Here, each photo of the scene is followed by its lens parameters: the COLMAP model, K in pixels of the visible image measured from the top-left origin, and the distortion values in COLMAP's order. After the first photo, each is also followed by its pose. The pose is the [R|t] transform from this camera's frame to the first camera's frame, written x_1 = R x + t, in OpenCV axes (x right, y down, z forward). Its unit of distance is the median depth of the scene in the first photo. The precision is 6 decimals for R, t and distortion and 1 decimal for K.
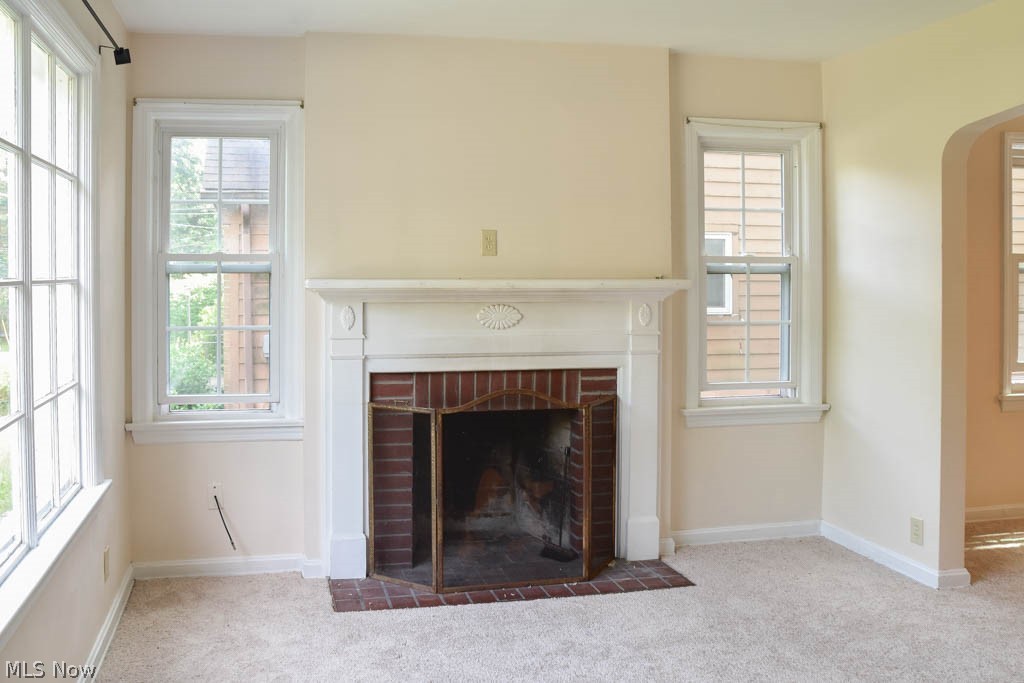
lens RADIAL K [[820.6, 0, 512.0], [0, 820.6, 341.5], [0, 0, 1]] dist [-0.009922, 0.000256]
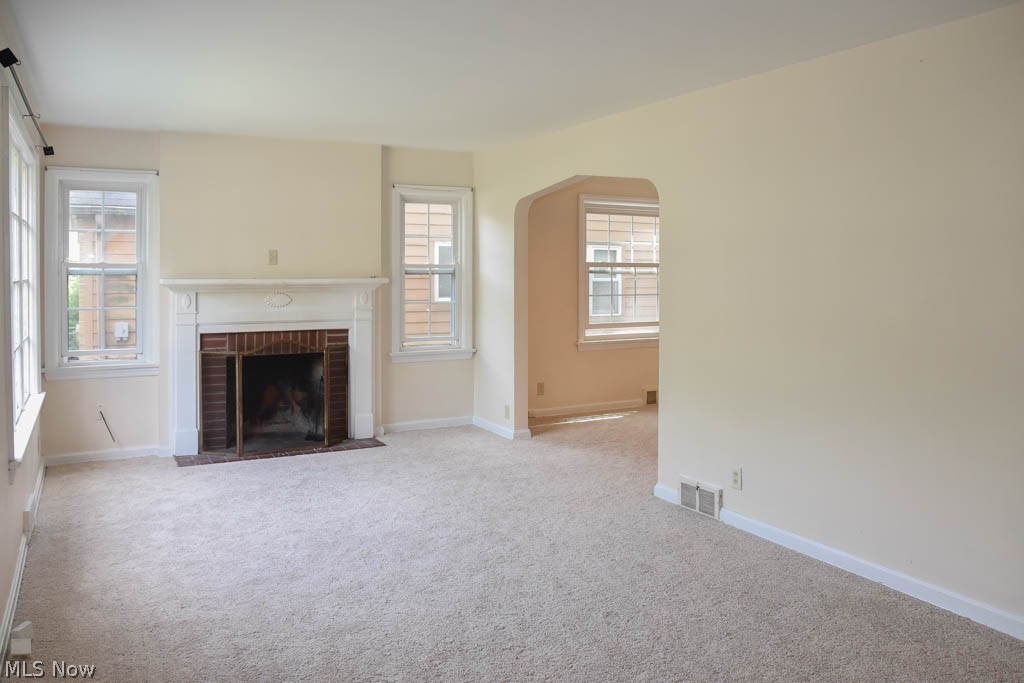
lens RADIAL K [[795.4, 0, 511.8], [0, 795.4, 293.3], [0, 0, 1]] dist [-0.070576, 0.107248]
pose [[0.981242, -0.008693, 0.192583, 0.145305], [0.019084, 0.998456, -0.052167, 0.051782], [-0.191832, 0.054863, 0.979893, -0.723252]]
